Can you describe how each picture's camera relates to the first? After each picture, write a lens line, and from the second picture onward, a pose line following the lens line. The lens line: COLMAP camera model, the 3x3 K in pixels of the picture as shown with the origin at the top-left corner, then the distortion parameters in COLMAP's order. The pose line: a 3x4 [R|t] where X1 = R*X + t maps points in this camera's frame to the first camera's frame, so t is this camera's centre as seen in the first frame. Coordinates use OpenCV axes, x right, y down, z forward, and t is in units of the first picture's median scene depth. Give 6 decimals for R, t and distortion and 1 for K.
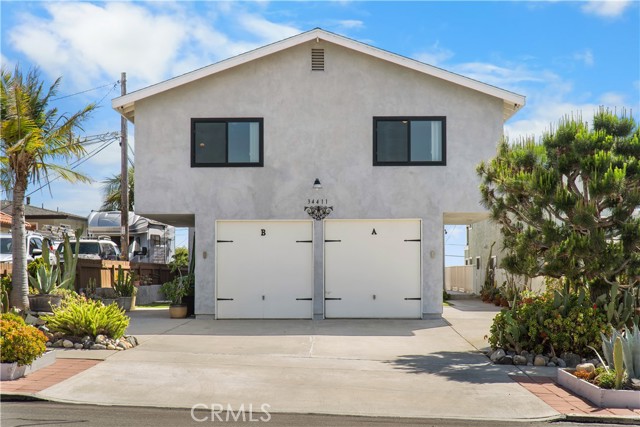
lens RADIAL K [[931.9, 0, 319.8], [0, 931.9, 214.2], [0, 0, 1]] dist [-0.011041, 0.000000]
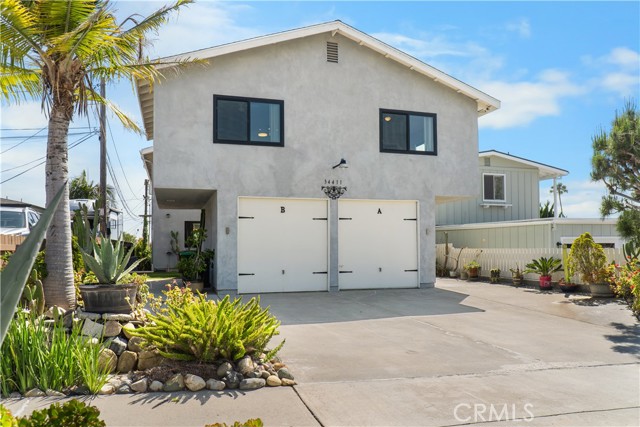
lens RADIAL K [[492.0, 0, 328.2], [0, 492.0, 222.4], [0, 0, 1]] dist [-0.030592, 0.004070]
pose [[0.949312, 0.012607, 0.314084, -0.185887], [-0.015758, 0.999848, 0.007497, 0.028879], [-0.313941, -0.012067, 0.949366, 0.460475]]
